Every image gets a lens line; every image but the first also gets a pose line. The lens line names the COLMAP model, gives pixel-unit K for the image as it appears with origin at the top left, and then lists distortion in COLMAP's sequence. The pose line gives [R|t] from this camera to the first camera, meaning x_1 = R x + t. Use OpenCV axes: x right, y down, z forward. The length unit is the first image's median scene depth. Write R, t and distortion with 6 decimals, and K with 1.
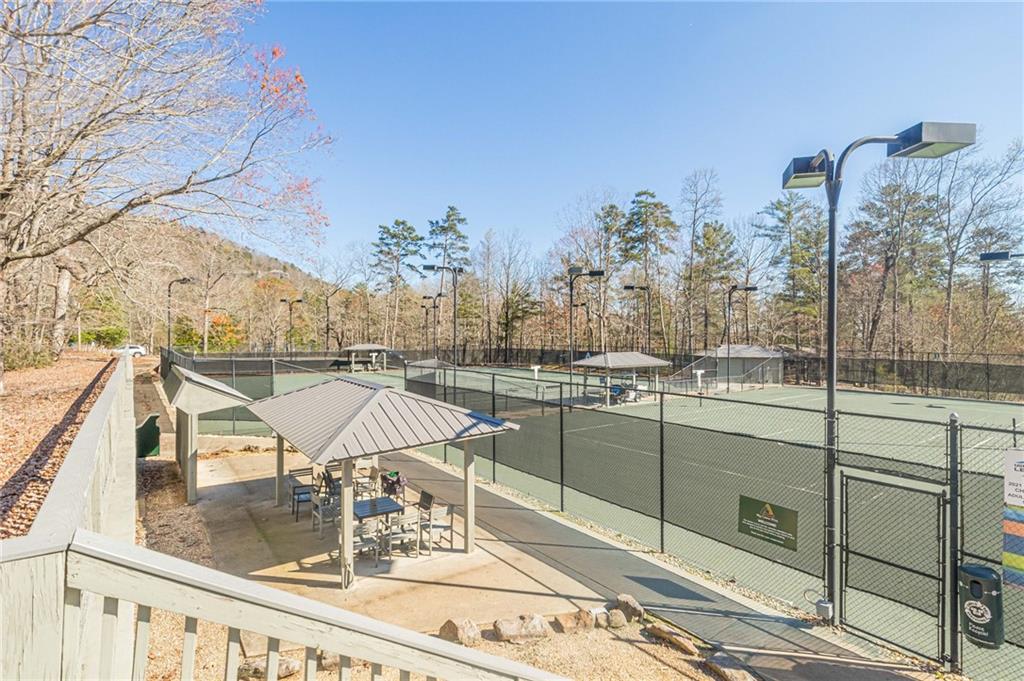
lens RADIAL K [[498.3, 0, 510.1], [0, 498.3, 339.1], [0, 0, 1]] dist [0.007150, 0.000022]
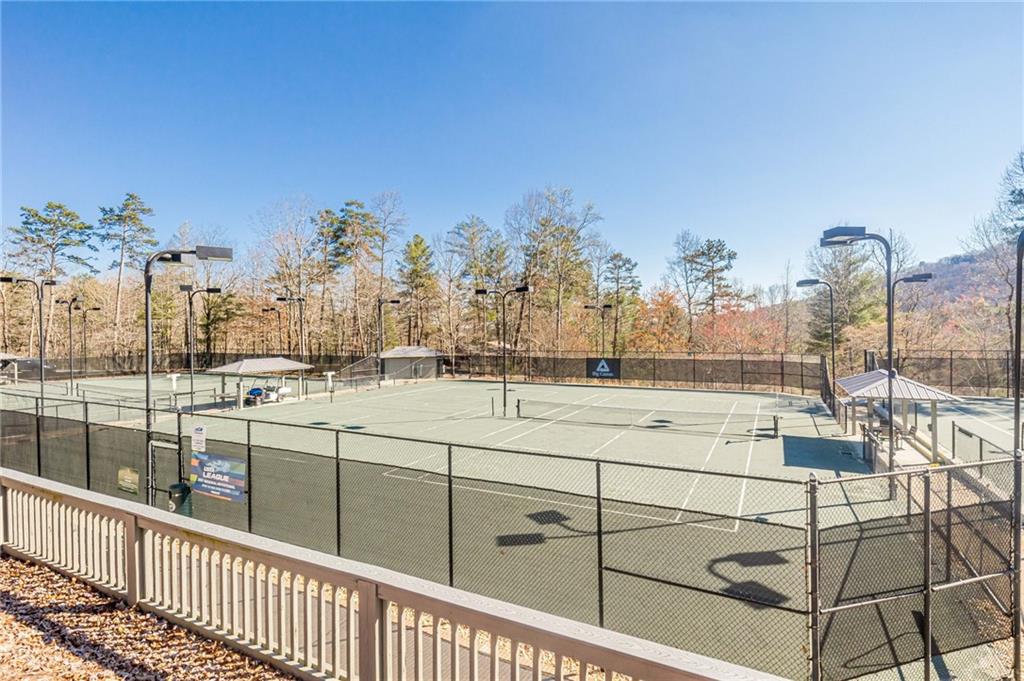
lens RADIAL K [[498.3, 0, 515.4], [0, 498.3, 337.5], [0, 0, 1]] dist [0.007150, 0.000022]
pose [[0.896645, -0.013385, 0.442548, 0.099801], [0.011228, 0.999909, 0.007494, -0.009500], [-0.442608, -0.001750, 0.896714, -0.105574]]
